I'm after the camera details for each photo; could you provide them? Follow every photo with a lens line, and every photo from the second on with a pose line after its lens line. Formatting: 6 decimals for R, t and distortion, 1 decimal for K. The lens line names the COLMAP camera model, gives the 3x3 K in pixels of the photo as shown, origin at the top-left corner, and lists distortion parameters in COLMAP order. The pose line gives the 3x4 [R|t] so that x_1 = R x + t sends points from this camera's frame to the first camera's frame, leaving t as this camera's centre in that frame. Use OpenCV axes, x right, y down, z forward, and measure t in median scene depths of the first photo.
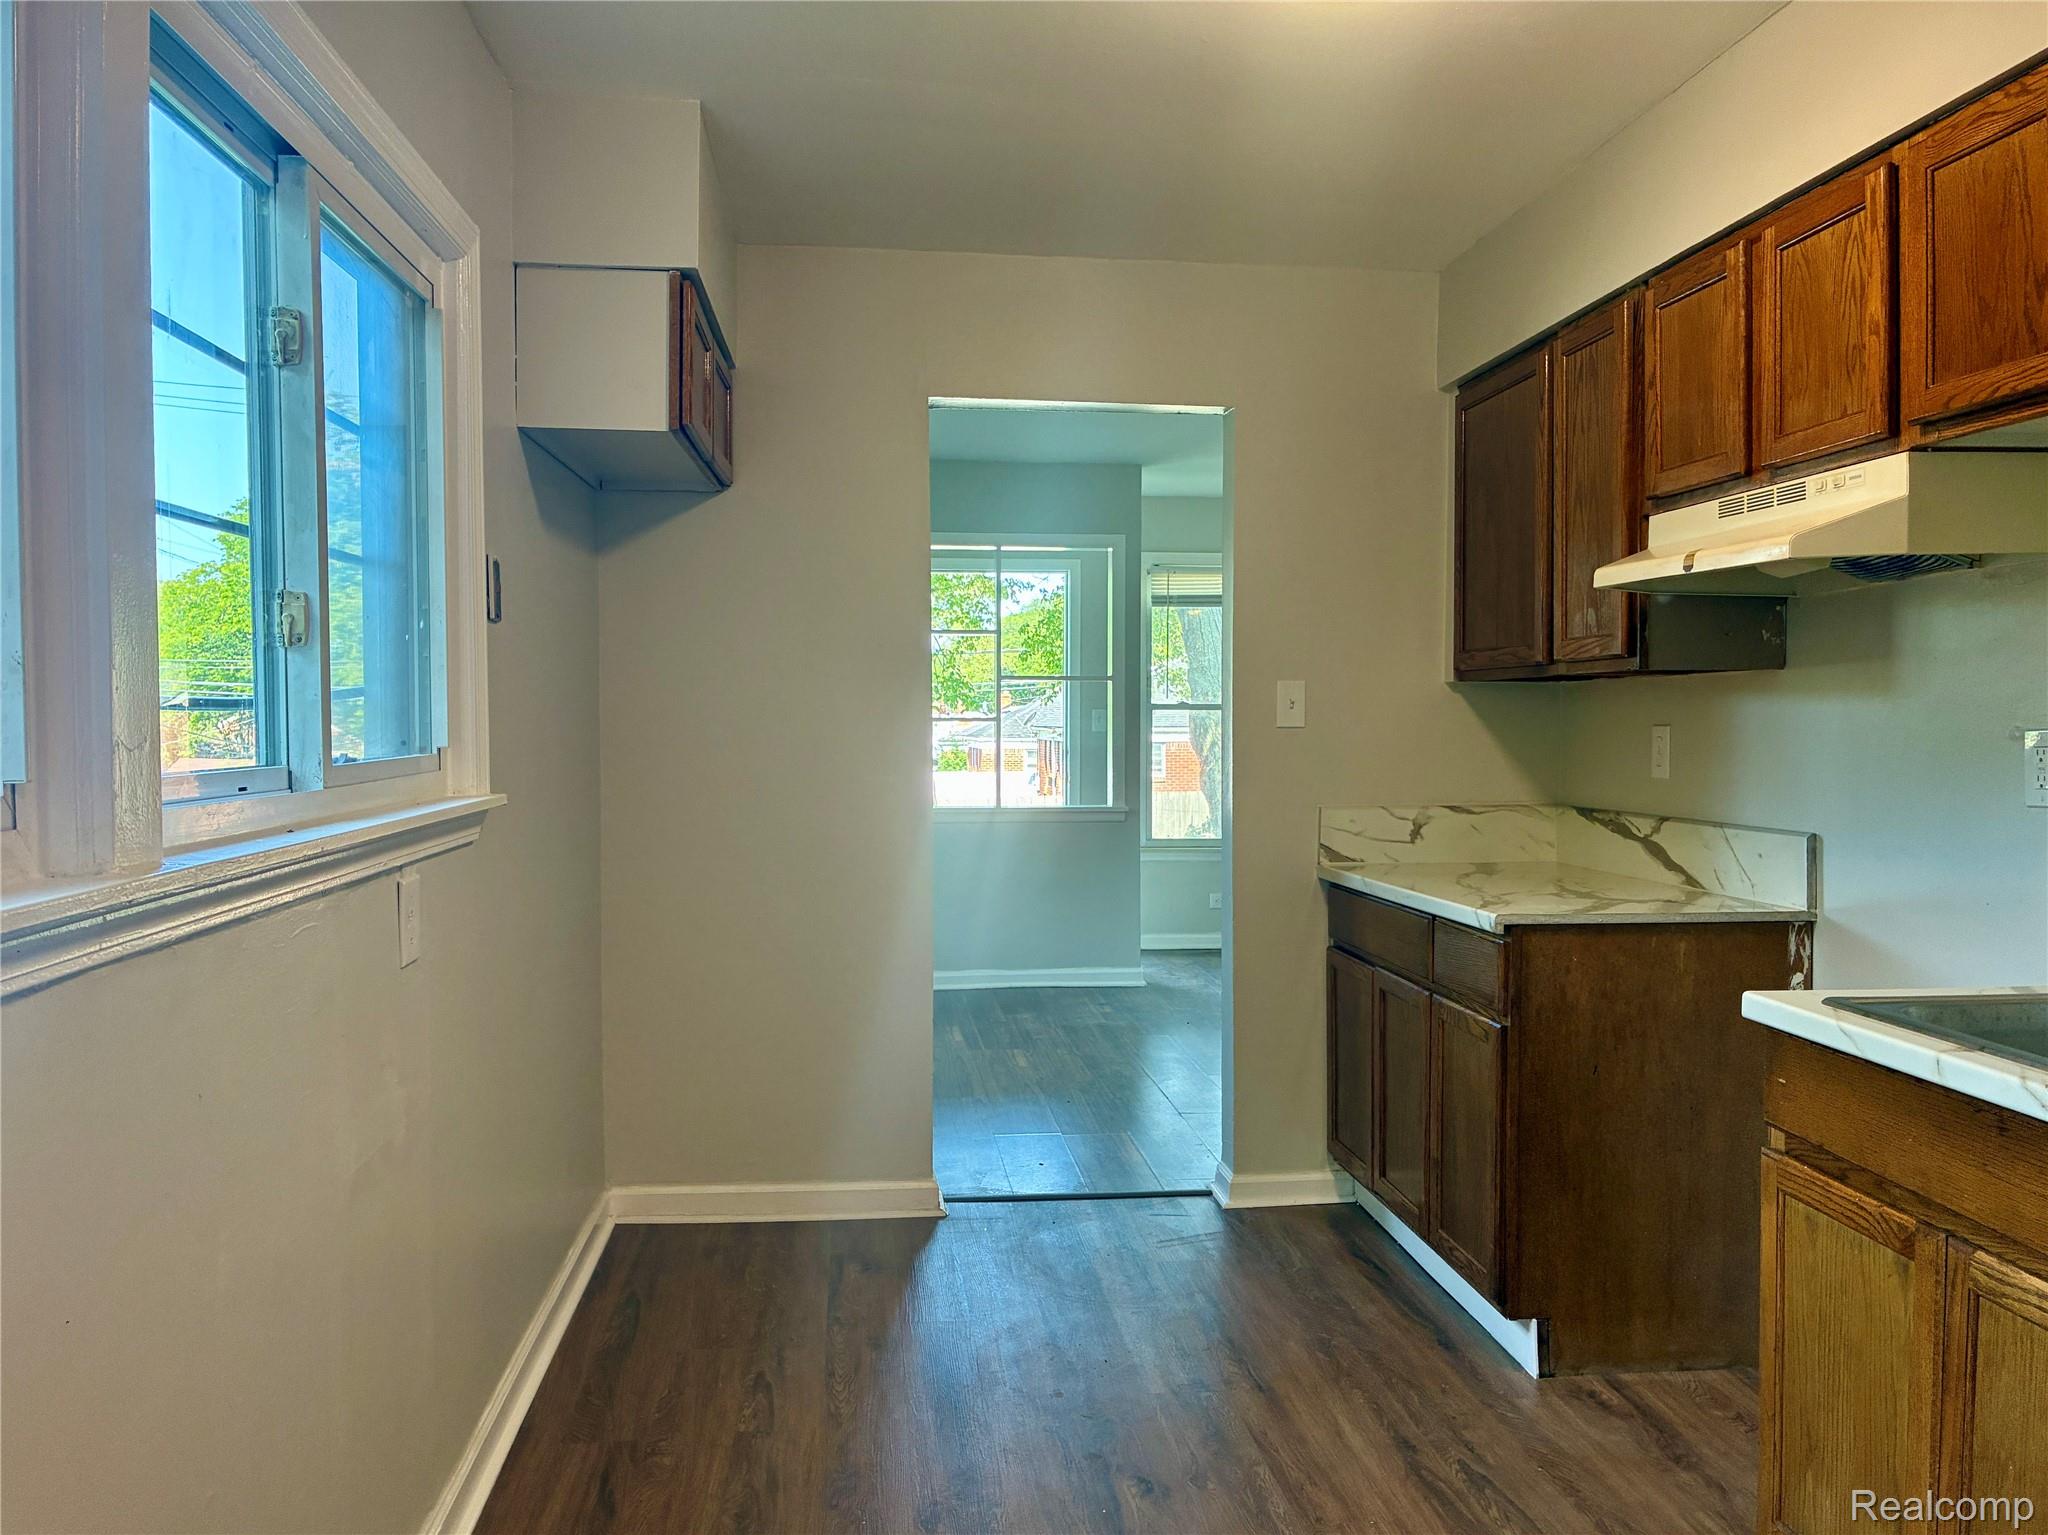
lens RADIAL K [[1589.2, 0, 1024.0], [0, 1589.2, 767.5], [0, 0, 1]] dist [0.013081, -0.000602]
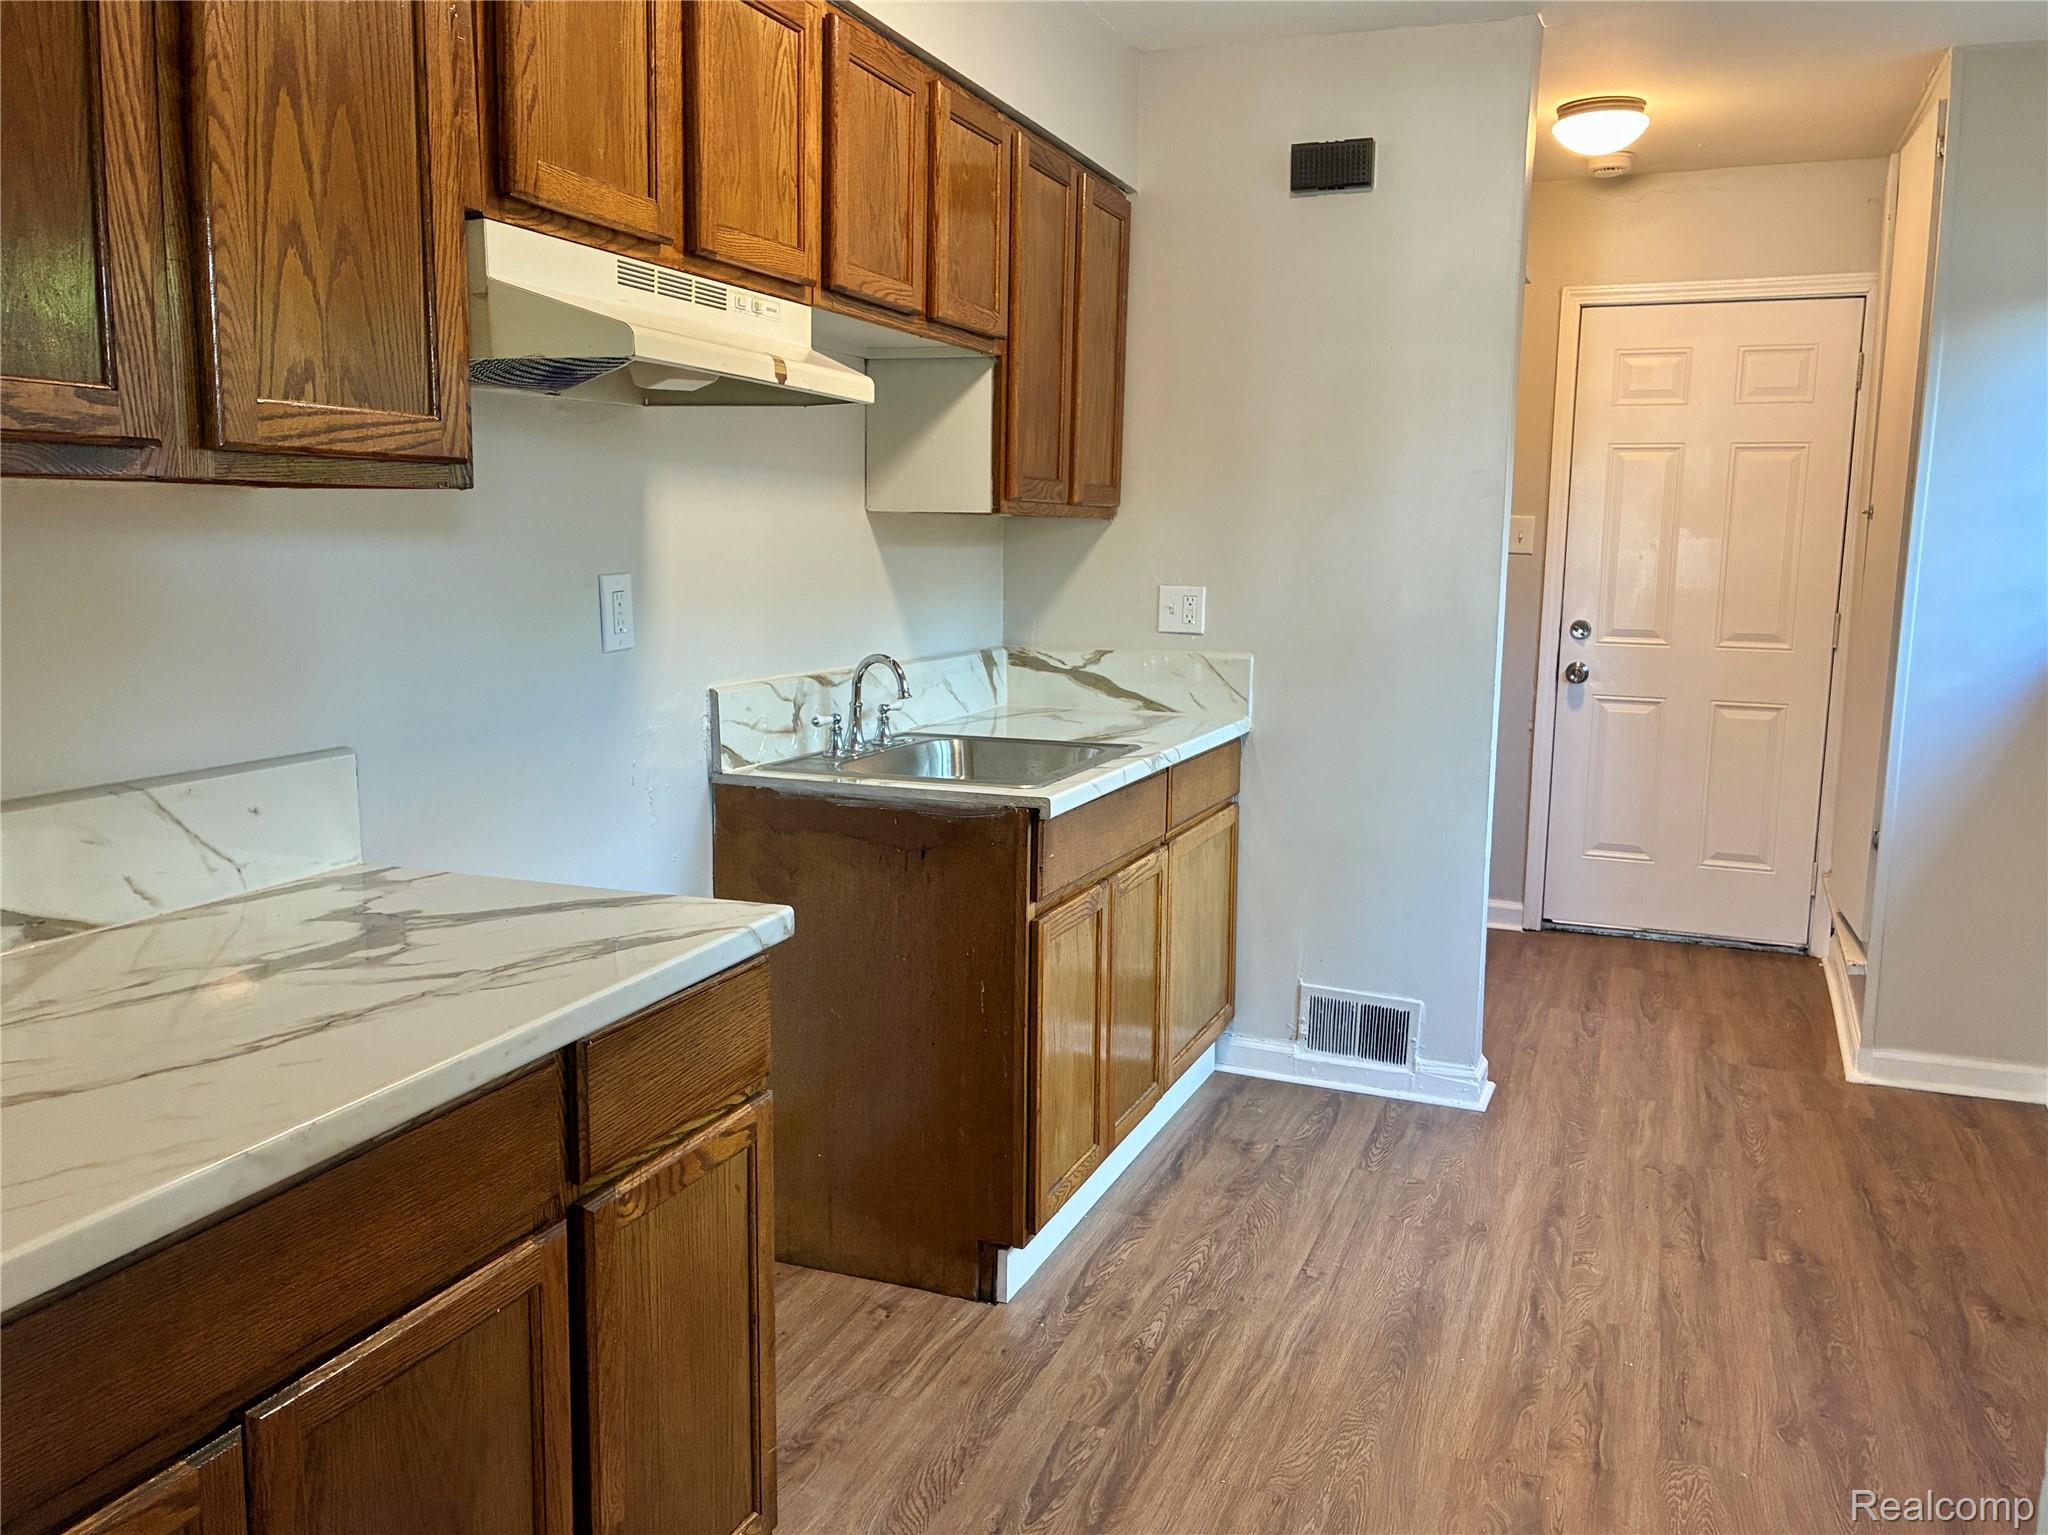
lens RADIAL K [[1589.2, 0, 1024.0], [0, 1589.2, 767.5], [0, 0, 1]] dist [0.013081, -0.000602]
pose [[-0.880312, -0.074252, 0.468548, -0.072262], [0.008069, 0.985188, 0.171285, -0.075072], [-0.474326, 0.154565, -0.866674, 1.777821]]
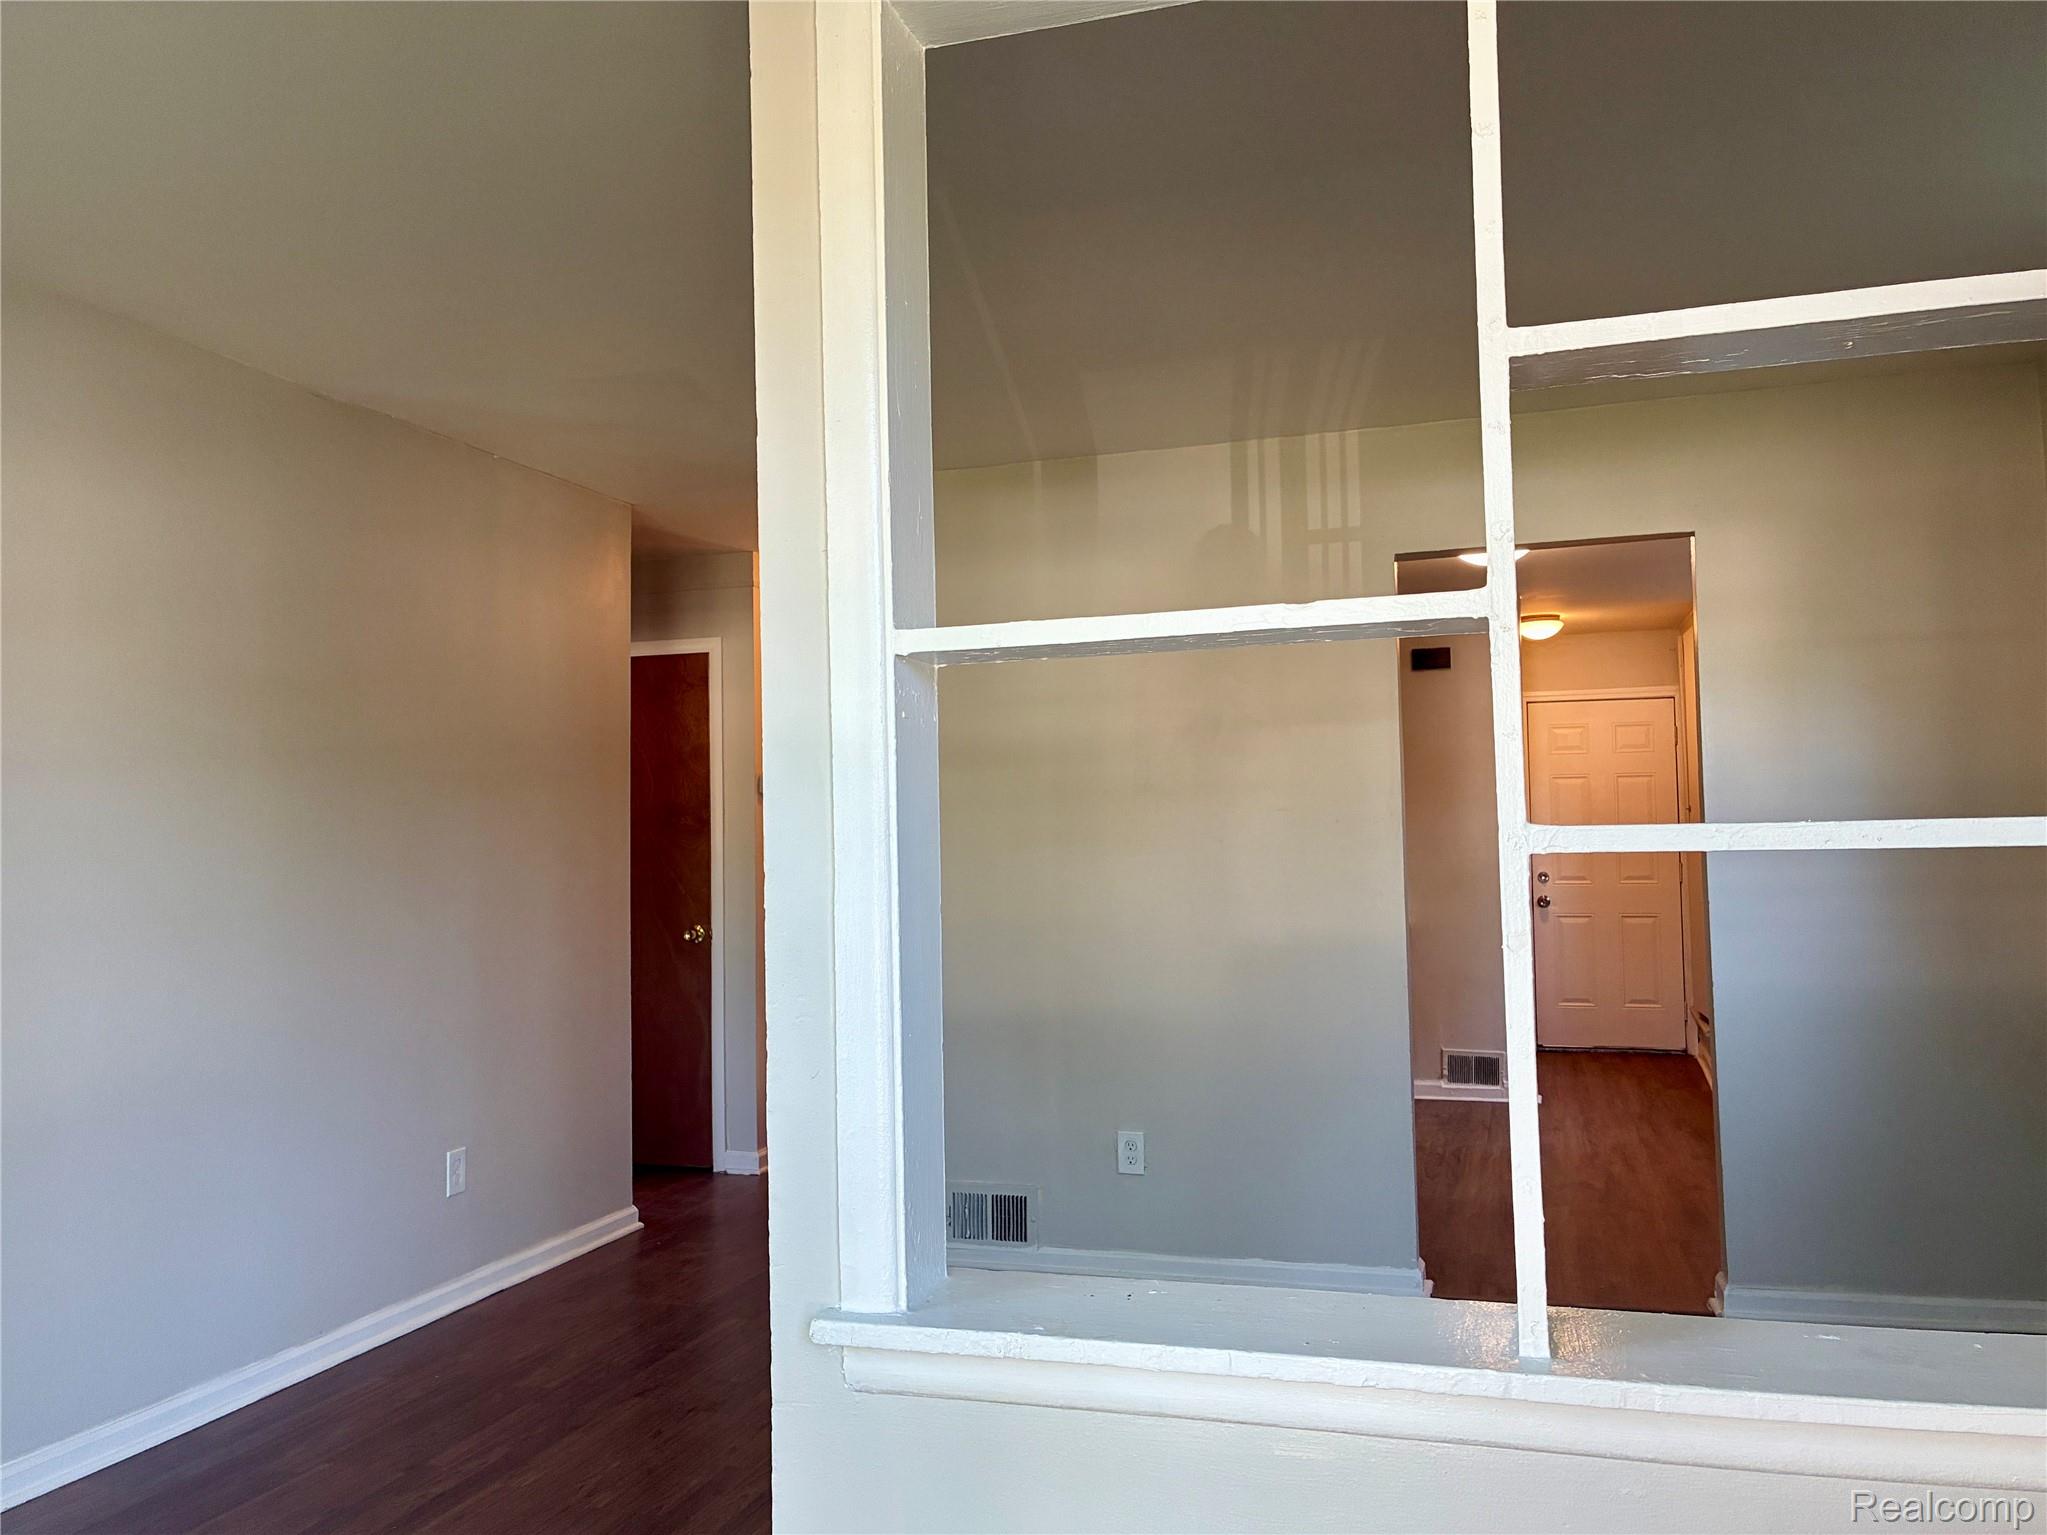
lens RADIAL K [[1588.4, 0, 1023.5], [0, 1588.4, 767.5], [0, 0, 1]] dist [0.013081, -0.000602]
pose [[-0.914544, 0.038520, 0.402647, -0.098572], [0.032549, 0.999235, -0.021663, -0.091727], [-0.403174, -0.006706, -0.915099, 2.724910]]
